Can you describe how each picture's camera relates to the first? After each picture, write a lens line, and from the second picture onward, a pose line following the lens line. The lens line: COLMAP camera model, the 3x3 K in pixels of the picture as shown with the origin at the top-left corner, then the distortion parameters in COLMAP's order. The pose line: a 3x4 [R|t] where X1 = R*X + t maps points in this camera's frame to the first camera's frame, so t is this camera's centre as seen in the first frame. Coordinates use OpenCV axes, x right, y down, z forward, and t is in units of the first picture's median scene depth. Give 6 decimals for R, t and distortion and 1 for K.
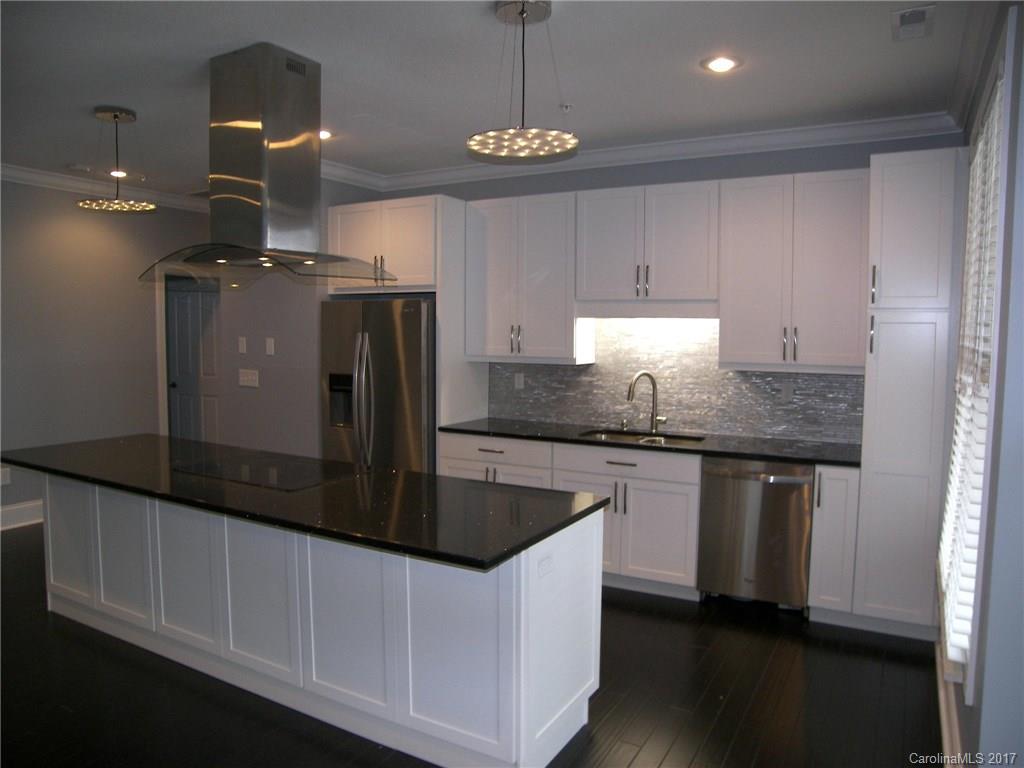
lens RADIAL K [[720.4, 0, 512.0], [0, 720.4, 384.0], [0, 0, 1]] dist [0.005108, 0.000590]
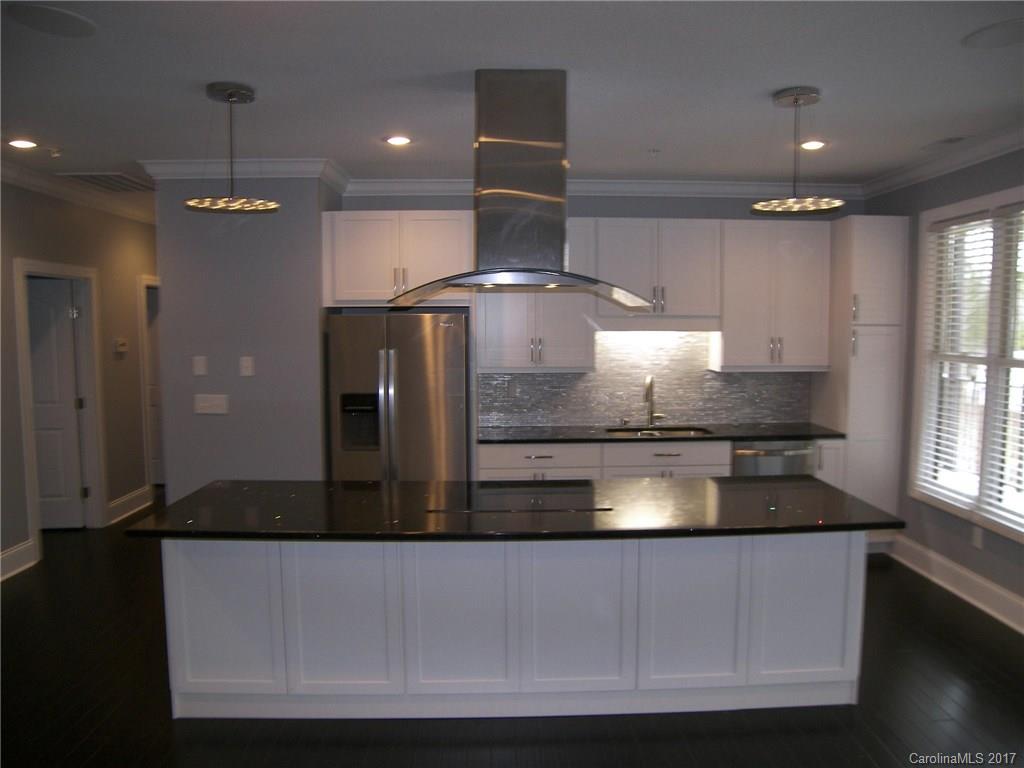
lens RADIAL K [[703.4, 0, 512.0], [0, 703.4, 384.0], [0, 0, 1]] dist [-0.004282, -0.000424]
pose [[0.860348, -0.052250, 0.507022, -0.584079], [0.049588, 0.998593, 0.018763, -0.036202], [-0.507289, 0.008999, 0.861729, 0.123852]]
